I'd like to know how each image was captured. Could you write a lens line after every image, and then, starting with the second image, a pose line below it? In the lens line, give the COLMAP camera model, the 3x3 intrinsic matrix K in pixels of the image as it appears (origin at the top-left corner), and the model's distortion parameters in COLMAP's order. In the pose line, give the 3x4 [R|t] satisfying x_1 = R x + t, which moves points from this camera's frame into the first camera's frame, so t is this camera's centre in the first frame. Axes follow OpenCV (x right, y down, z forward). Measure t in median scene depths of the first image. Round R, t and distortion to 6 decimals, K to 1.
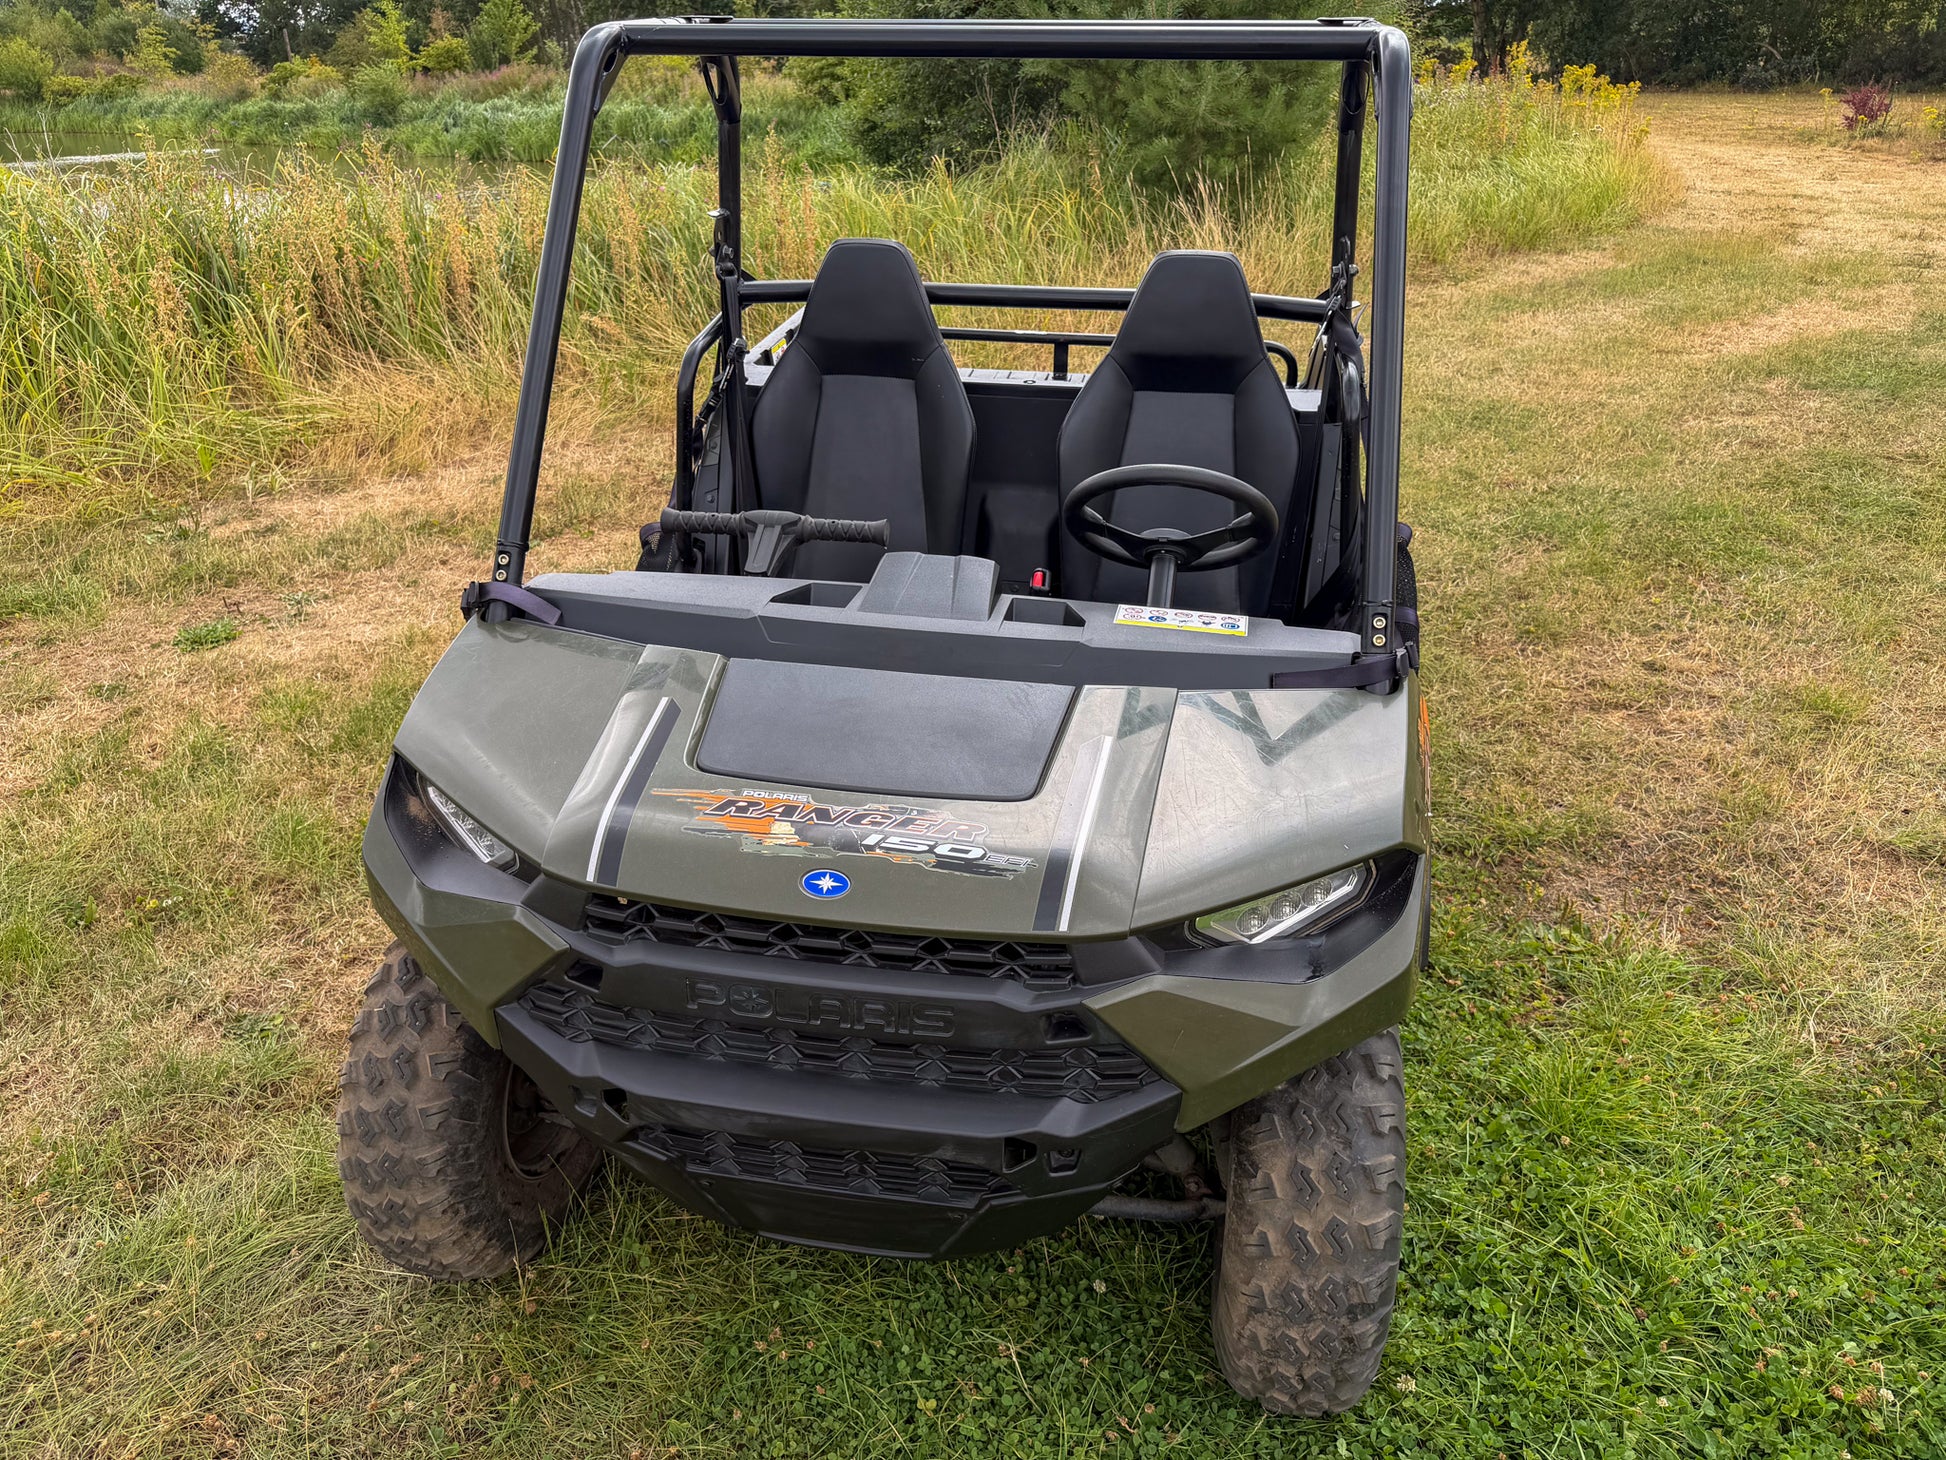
lens RADIAL K [[1387.1, 0, 965.2], [0, 1387.1, 734.4], [0, 0, 1]] dist [-0.000355, -0.001913]
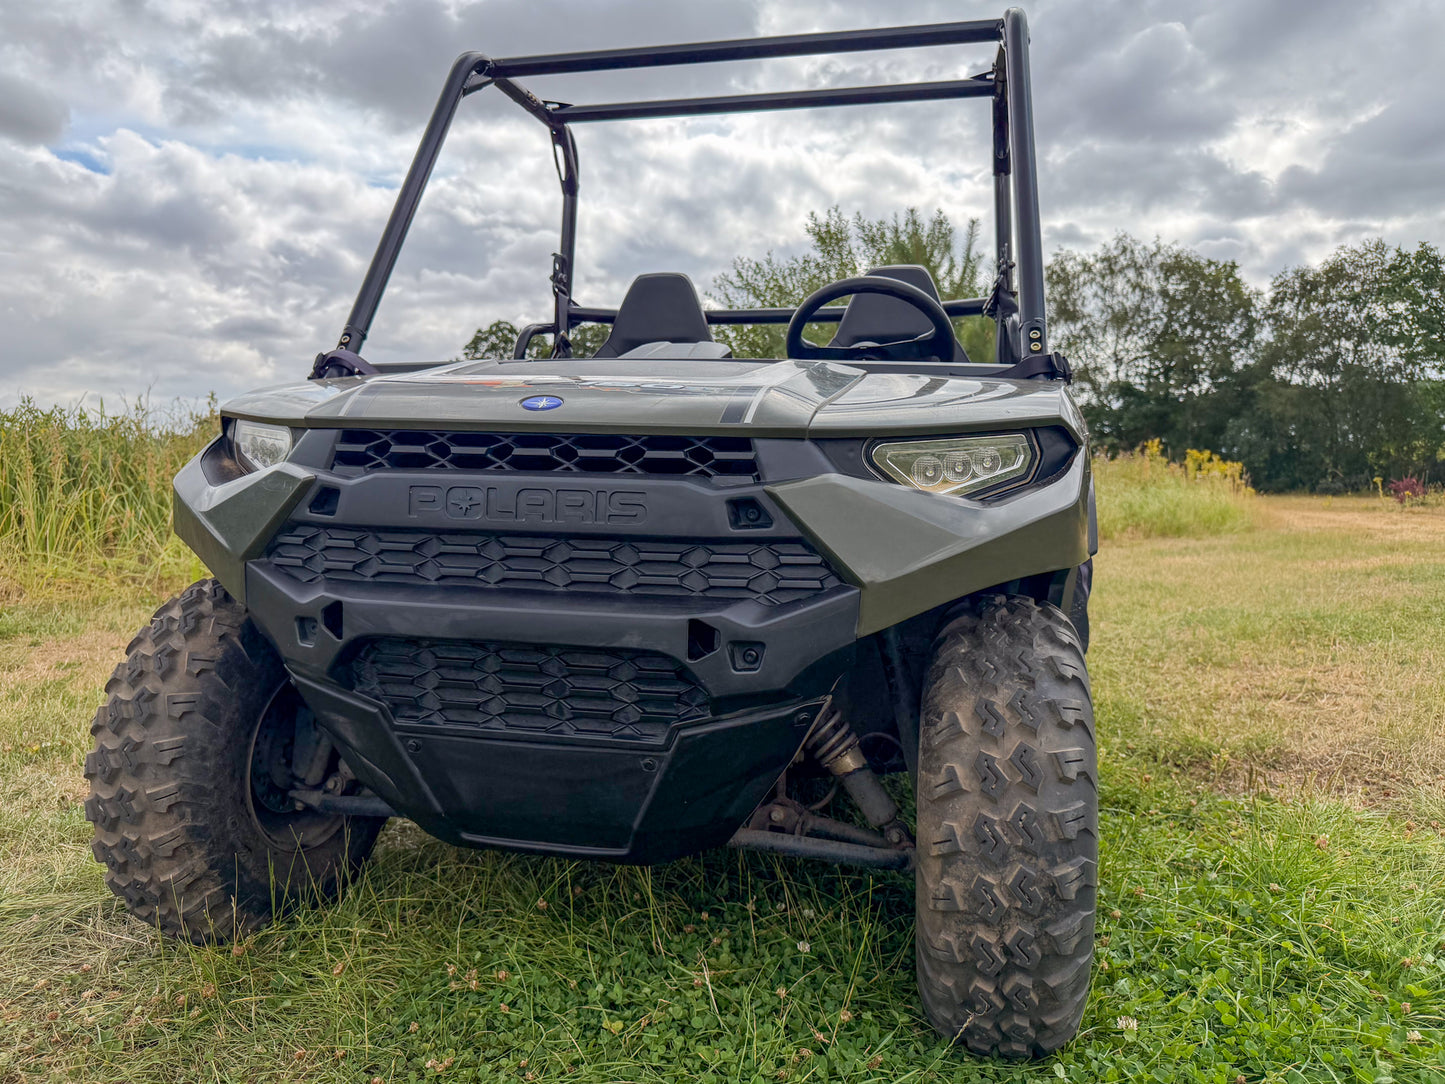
lens RADIAL K [[1019.4, 0, 717.3], [0, 1019.4, 540.2], [0, 0, 1]] dist [0.044137, -0.057822]
pose [[0.998124, 0.016126, -0.059064, 0.087345], [-0.037418, 0.924234, -0.379988, 0.482636], [0.048461, 0.381485, 0.923104, 0.251487]]
